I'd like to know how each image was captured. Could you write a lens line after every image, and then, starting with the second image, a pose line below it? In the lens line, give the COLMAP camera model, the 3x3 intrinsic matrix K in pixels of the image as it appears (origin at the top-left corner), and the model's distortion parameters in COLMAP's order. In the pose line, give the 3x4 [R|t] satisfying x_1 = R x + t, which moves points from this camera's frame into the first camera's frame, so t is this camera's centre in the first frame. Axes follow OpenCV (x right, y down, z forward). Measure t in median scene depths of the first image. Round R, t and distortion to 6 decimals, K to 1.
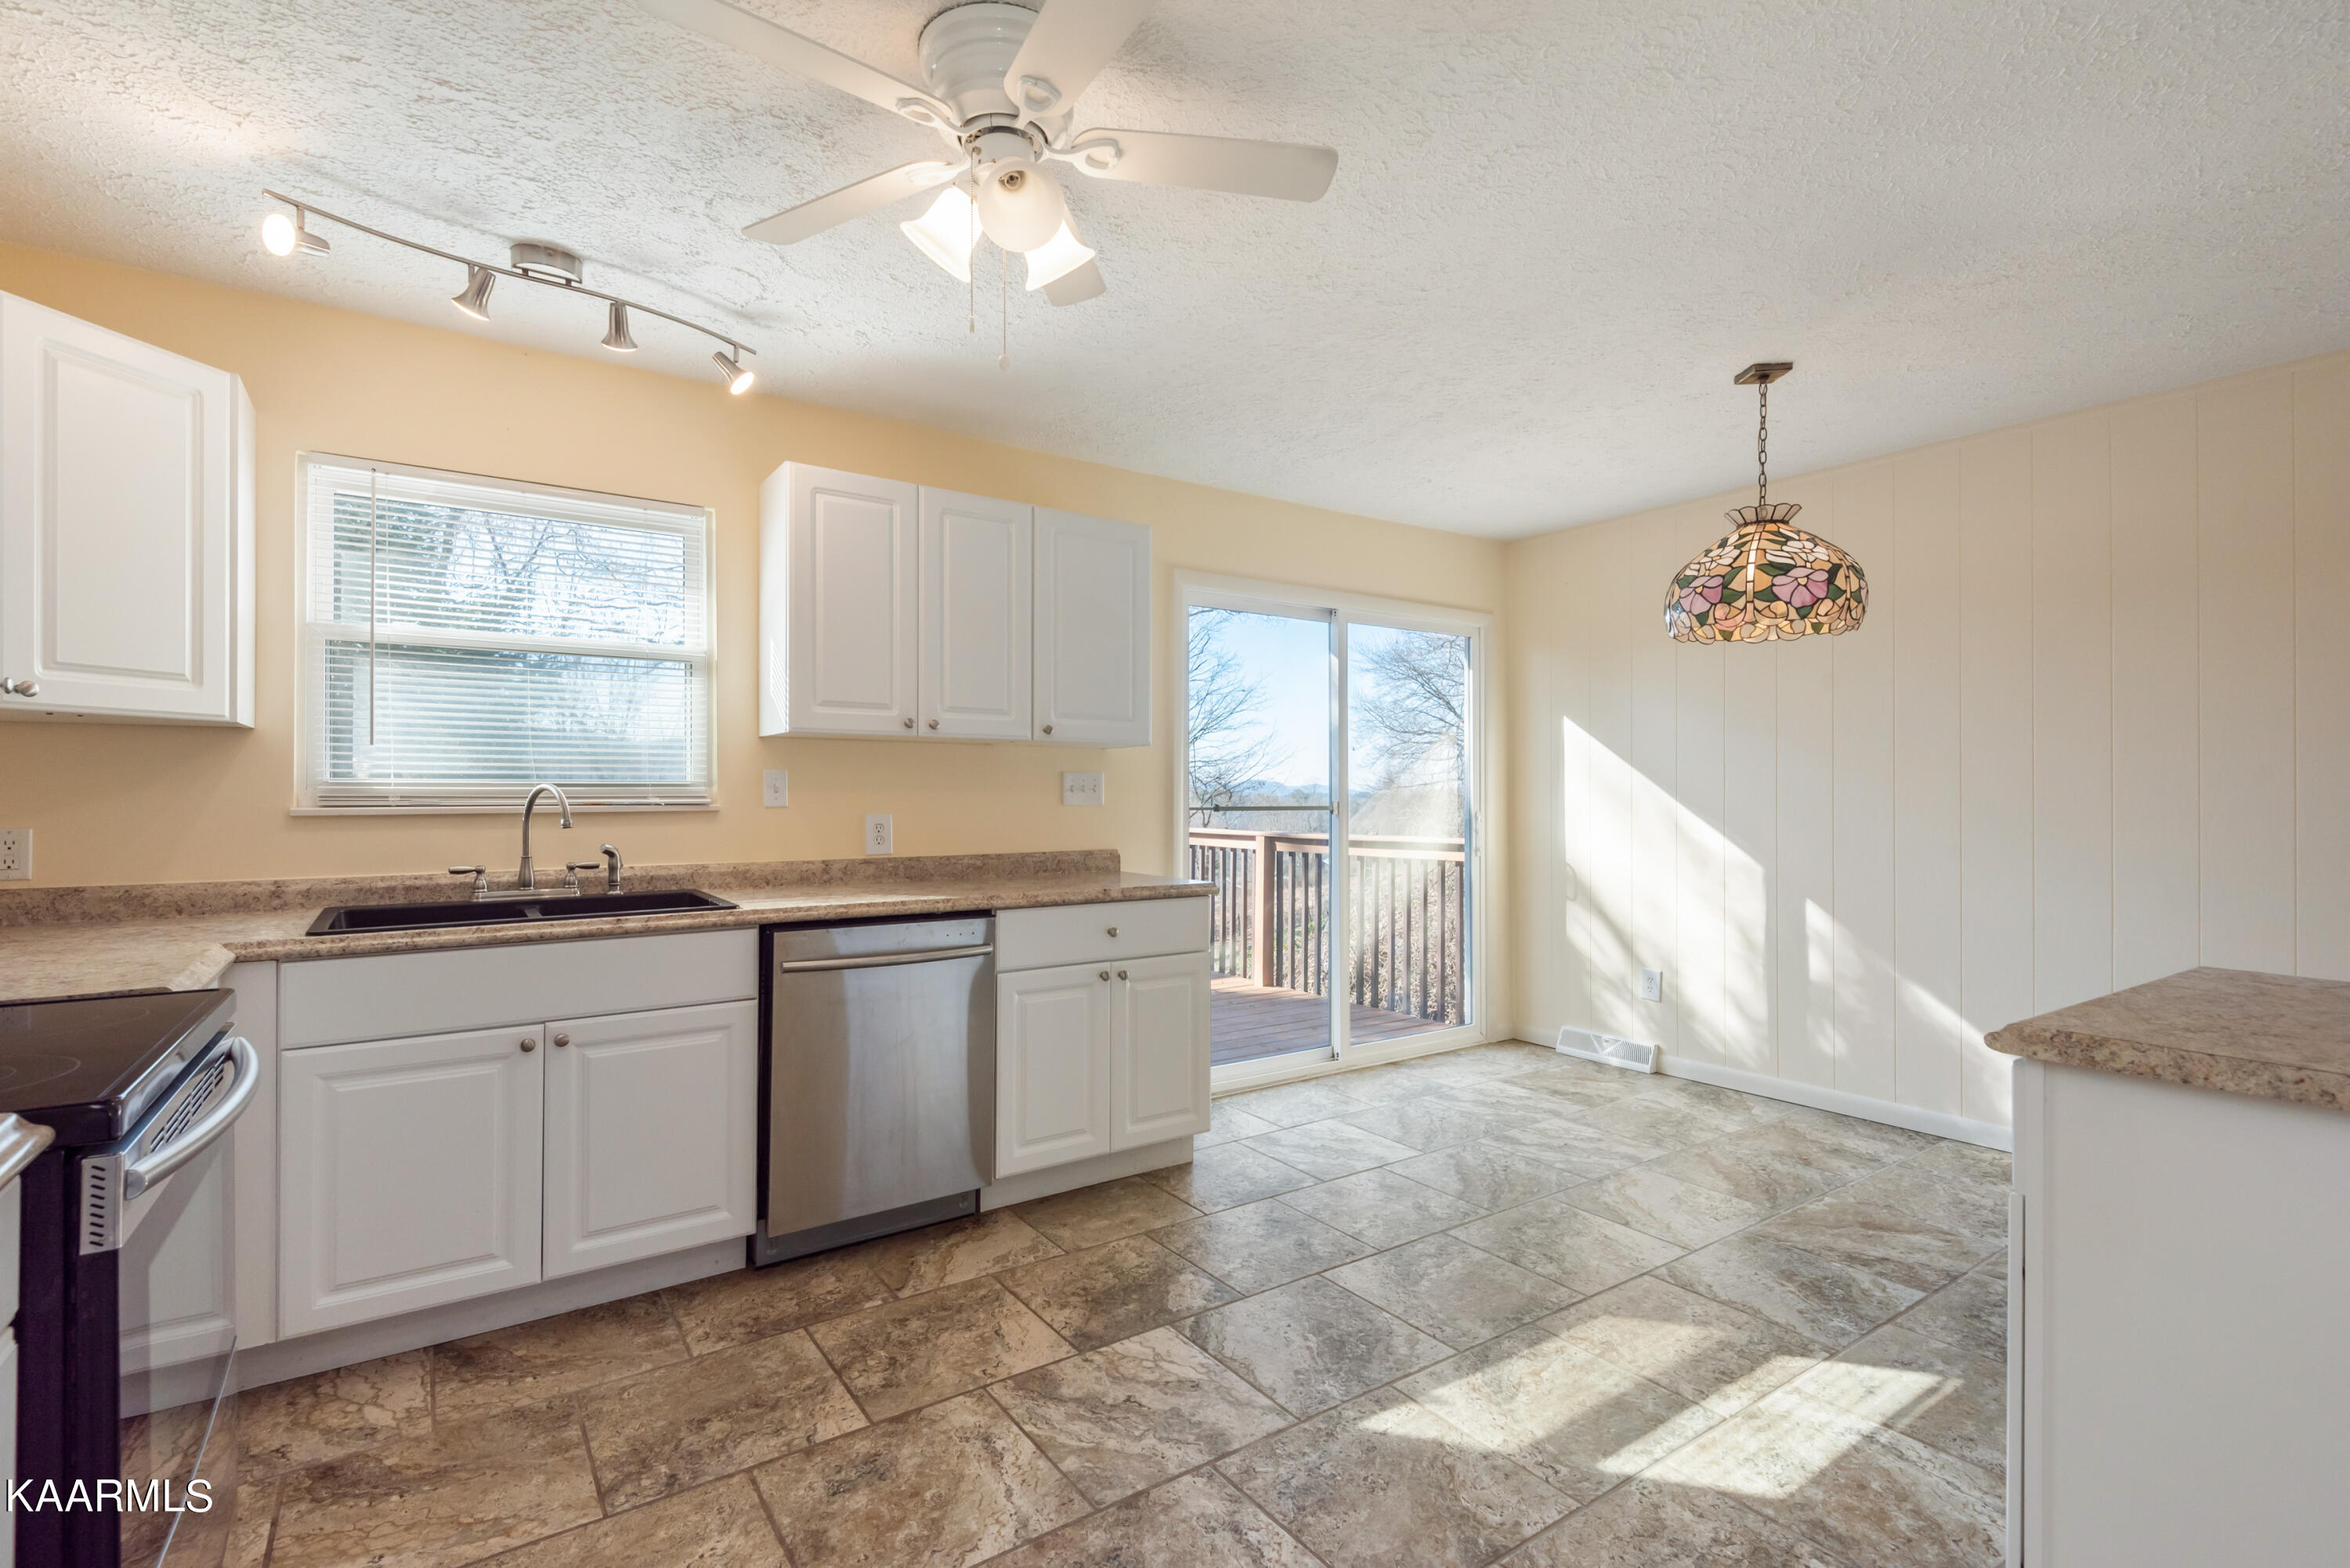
lens RADIAL K [[1071.6, 0, 1181.3], [0, 1071.6, 787.4], [0, 0, 1]] dist [0.027640, -0.013909]
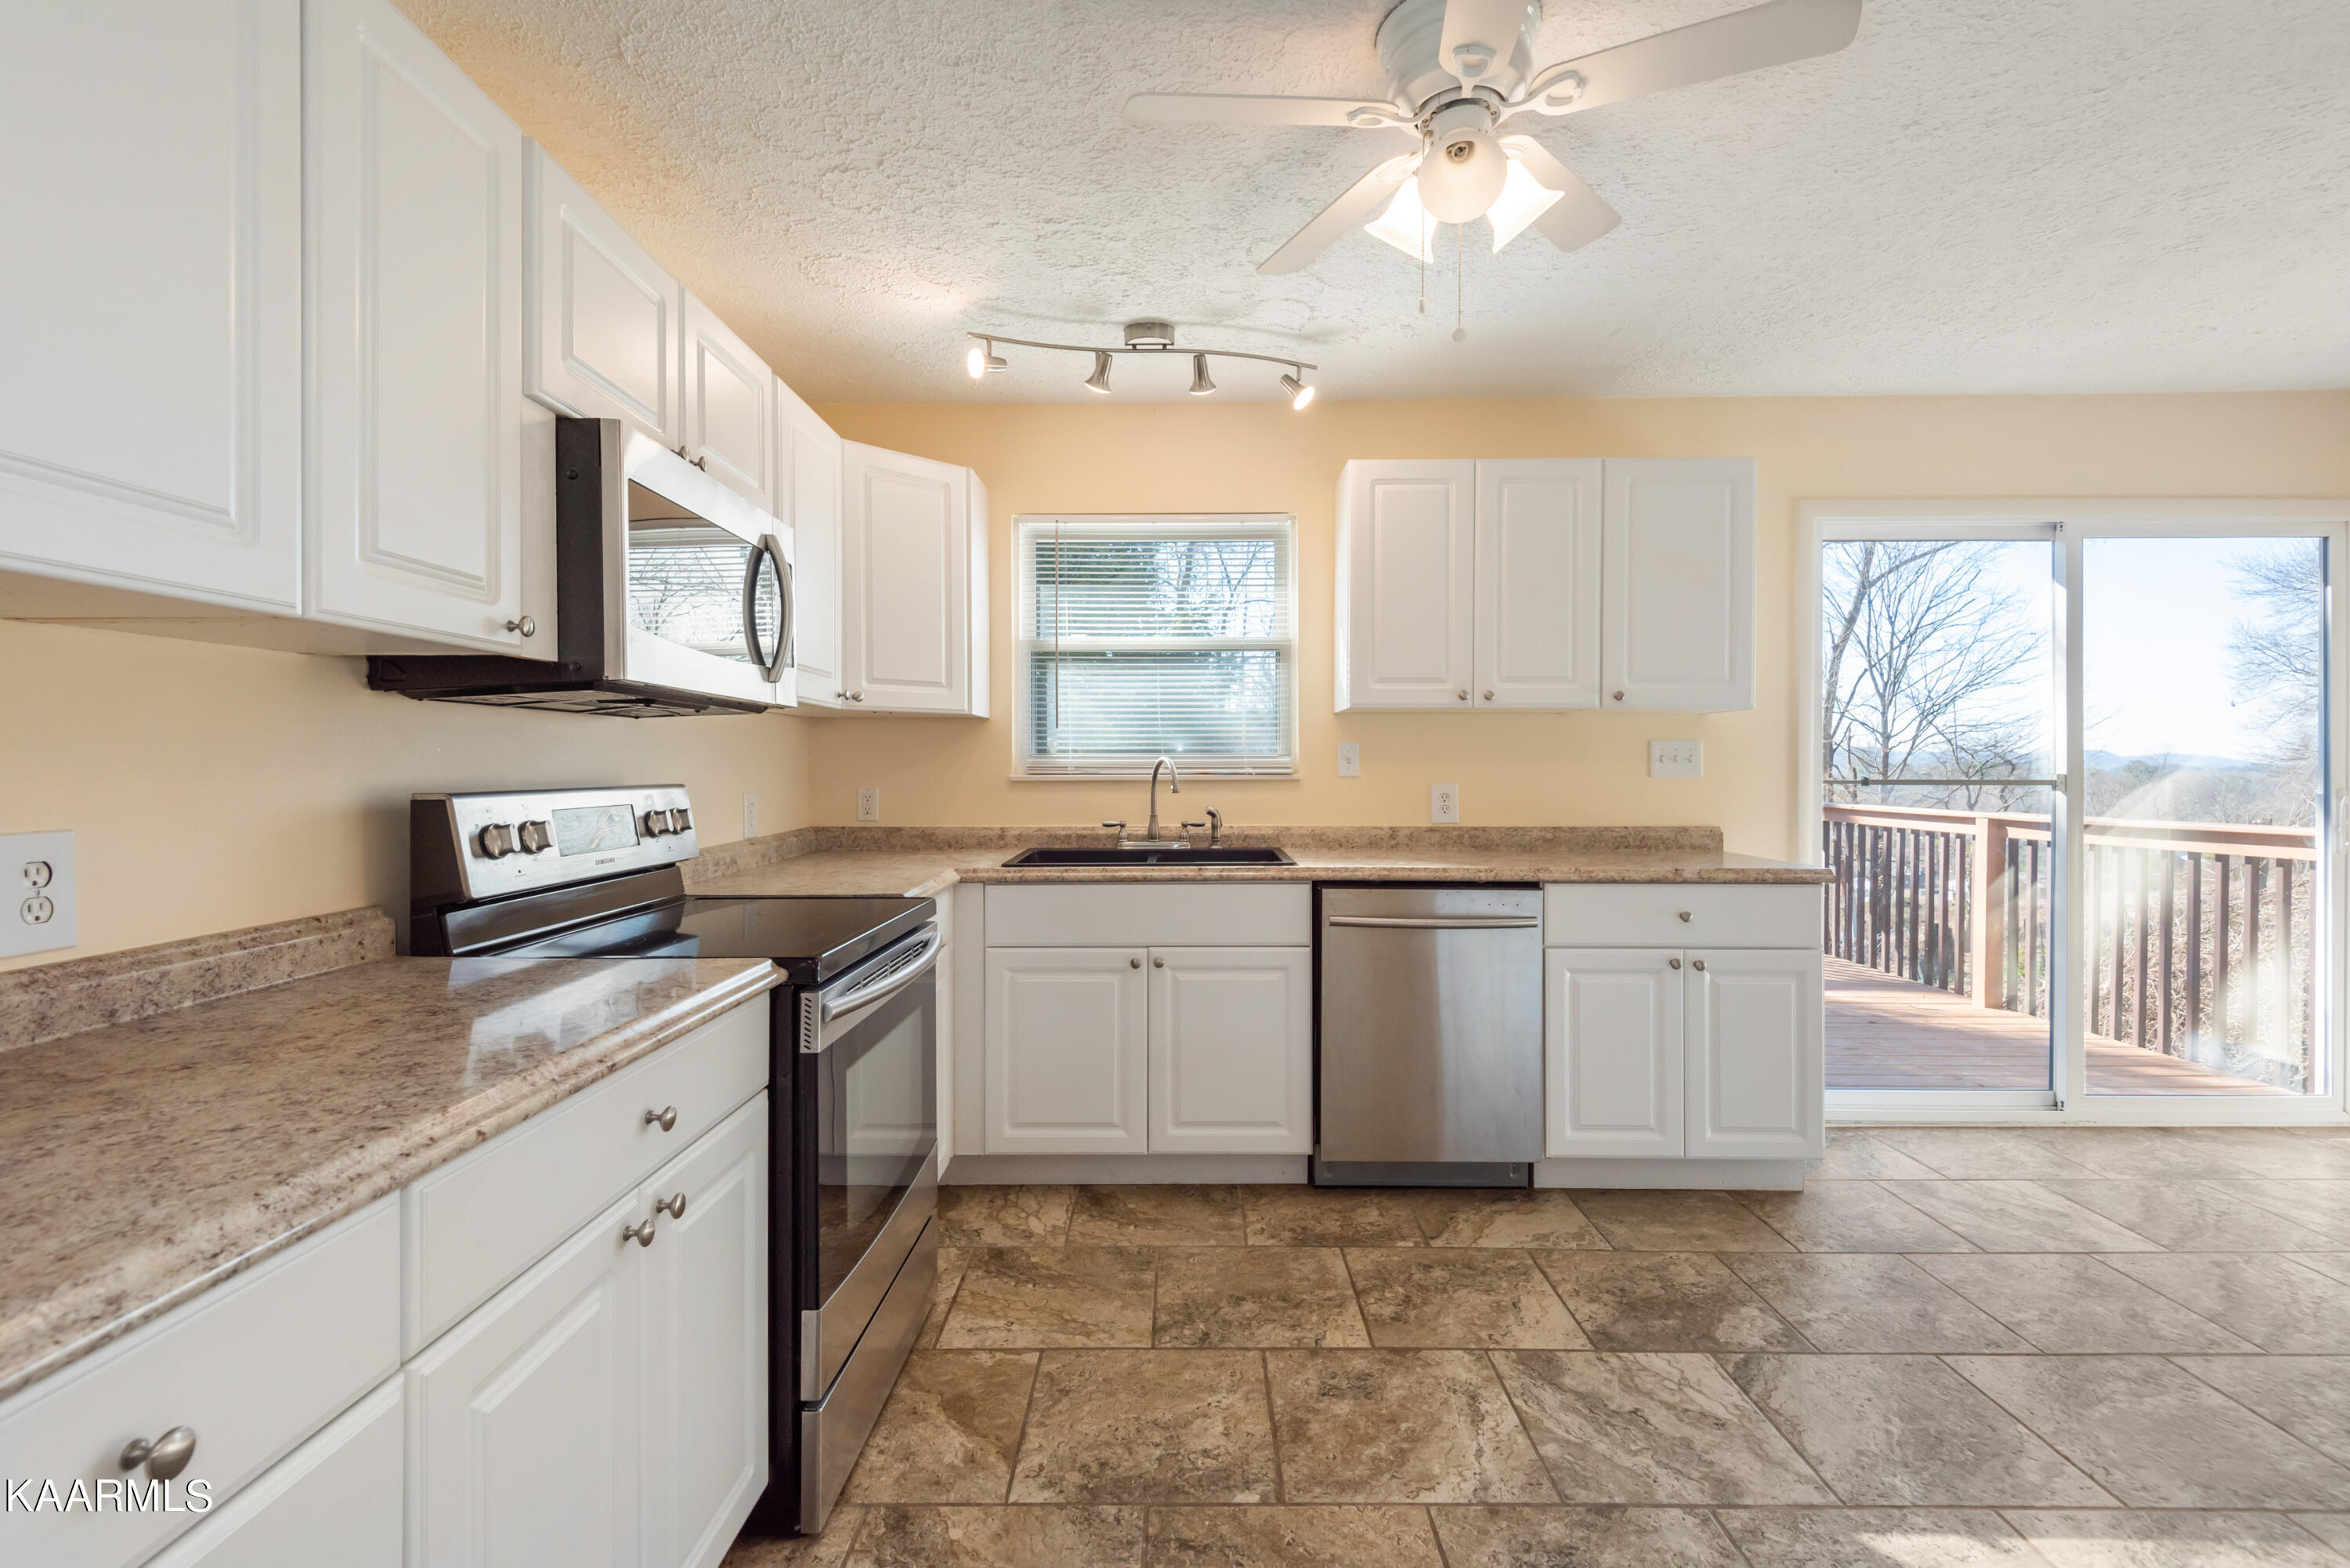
lens RADIAL K [[1071.6, 0, 1184.3], [0, 1071.6, 768.9], [0, 0, 1]] dist [0.027640, -0.013909]
pose [[0.817966, -0.001184, -0.575265, 0.134853], [0.005060, 0.999974, 0.005135, 0.004880], [0.575244, -0.007111, 0.817951, 0.013564]]
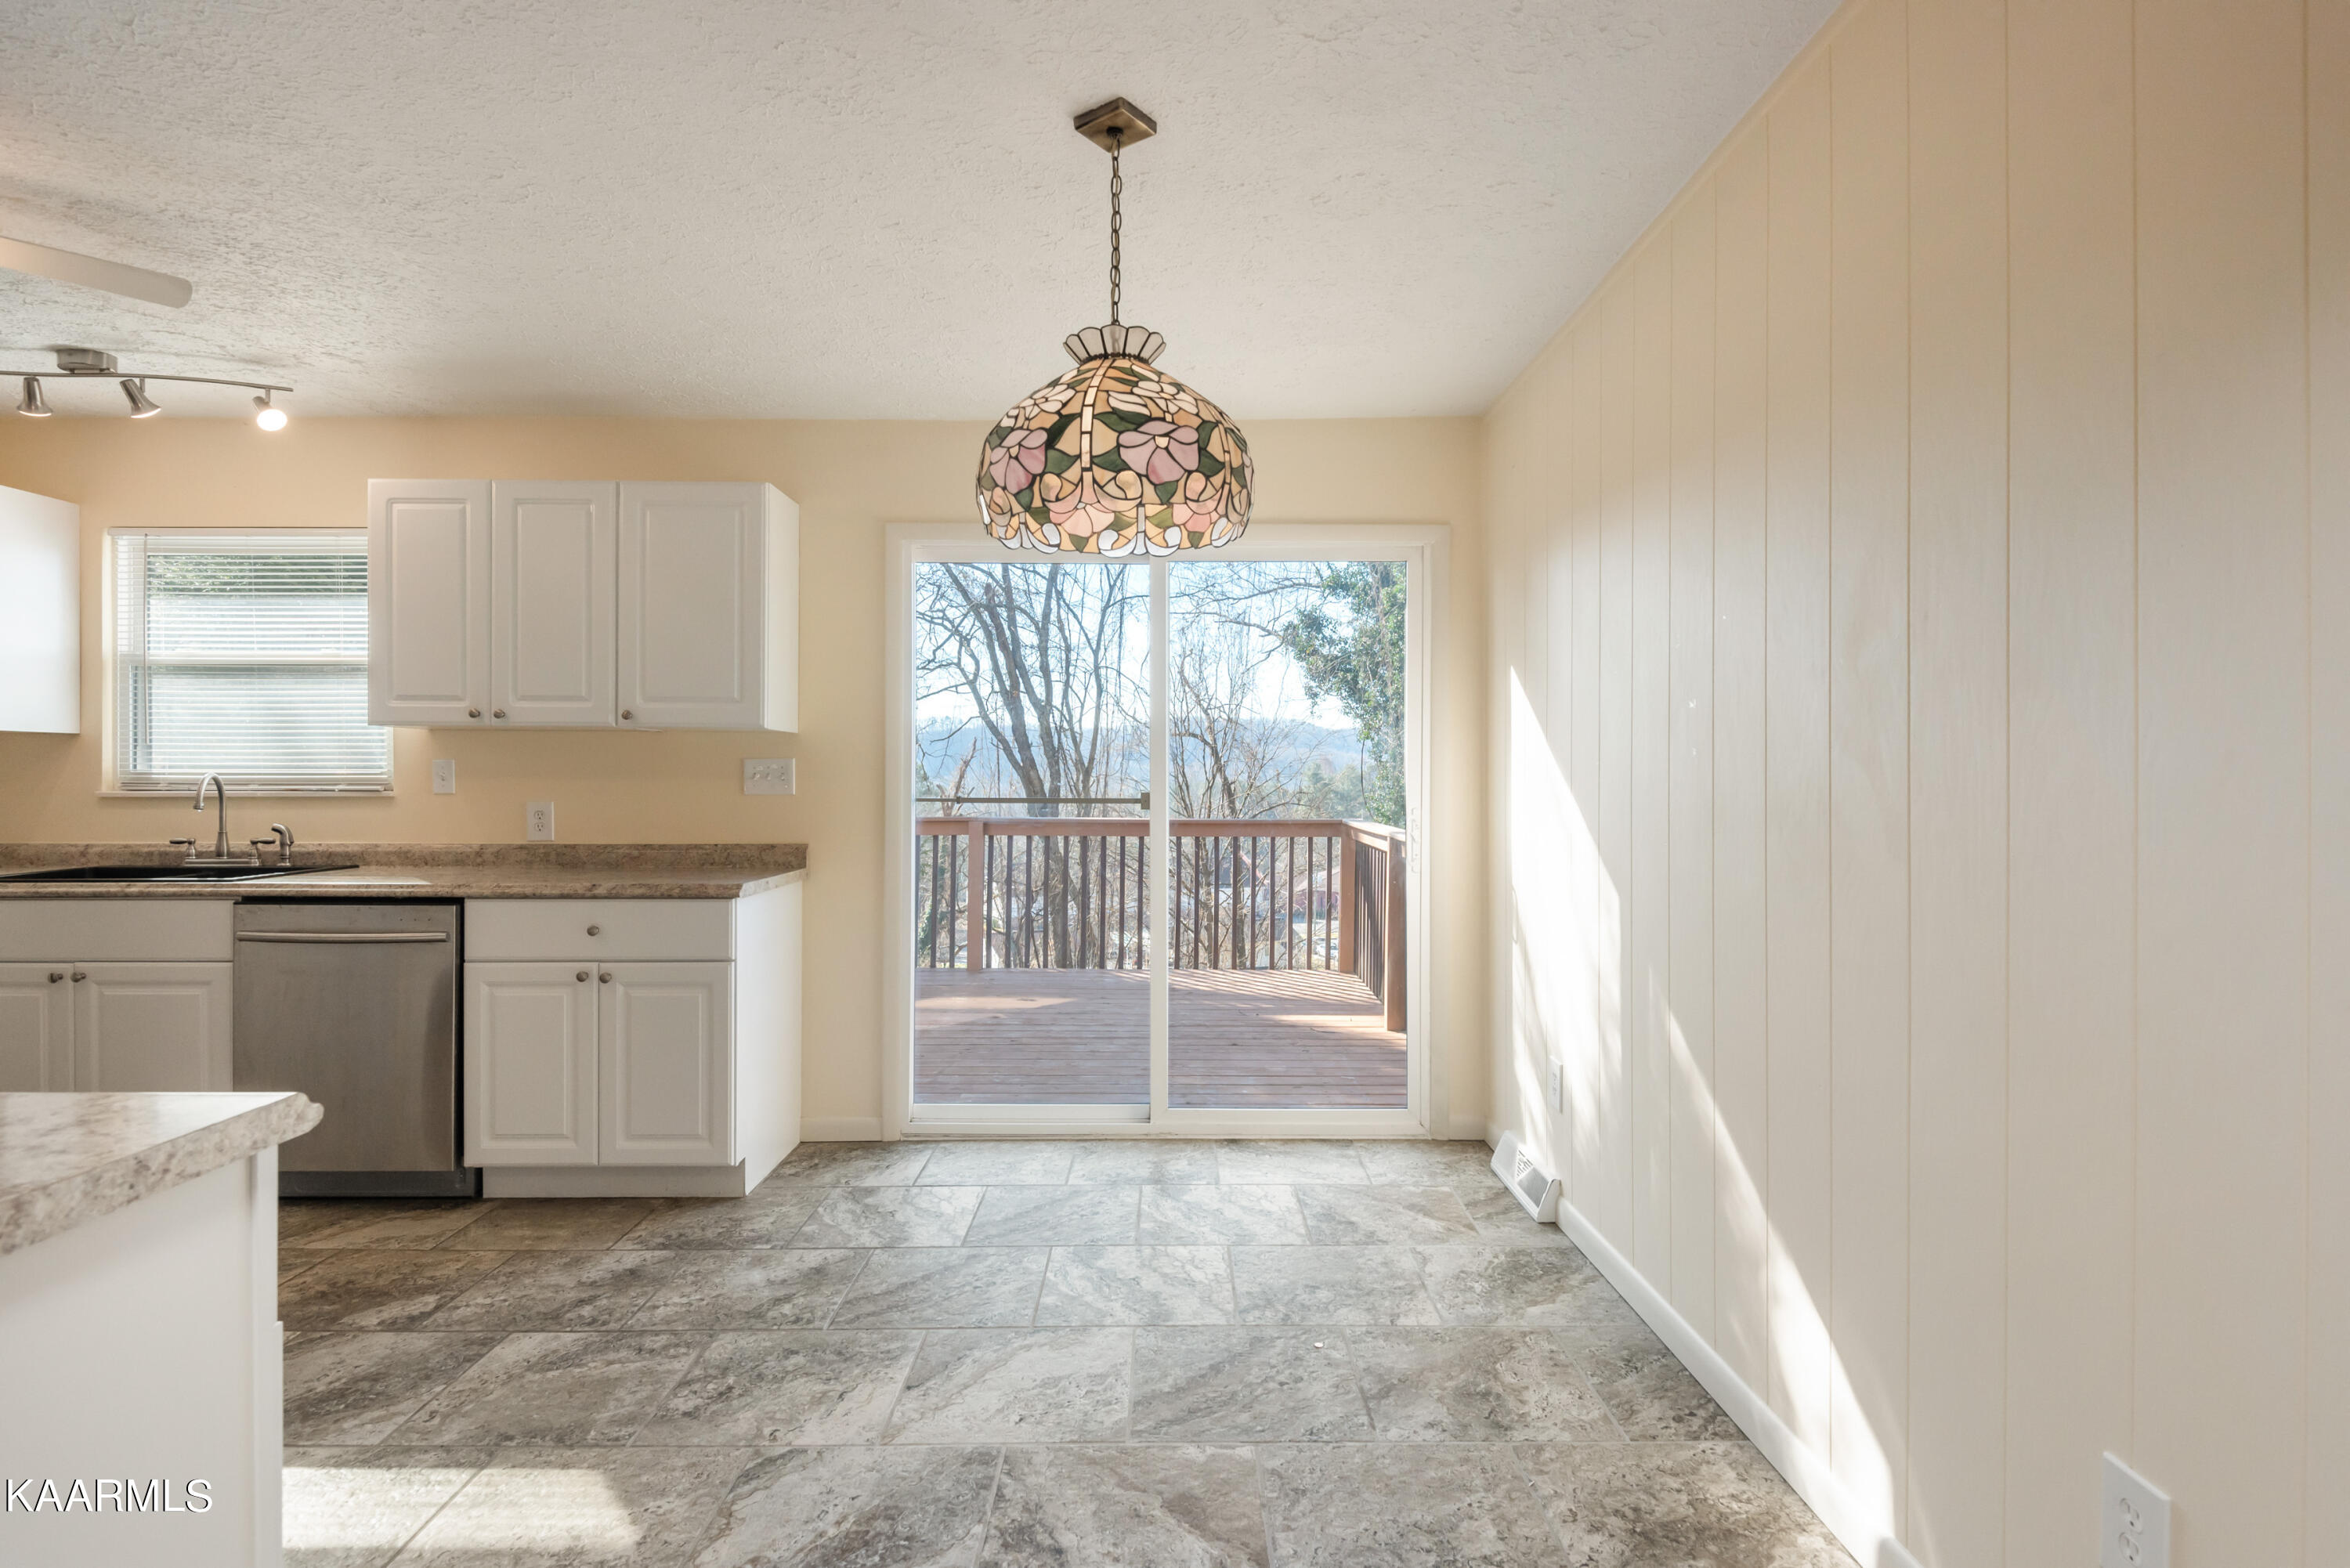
lens RADIAL K [[1206.2, 0, 1182.7], [0, 1206.2, 785.4], [0, 0, 1]] dist [0.026090, -0.012892]
pose [[0.822111, 0.003314, -0.569318, 1.130180], [0.002472, 0.999953, 0.009390, -0.000045], [0.569322, -0.009127, 0.822064, 0.498021]]
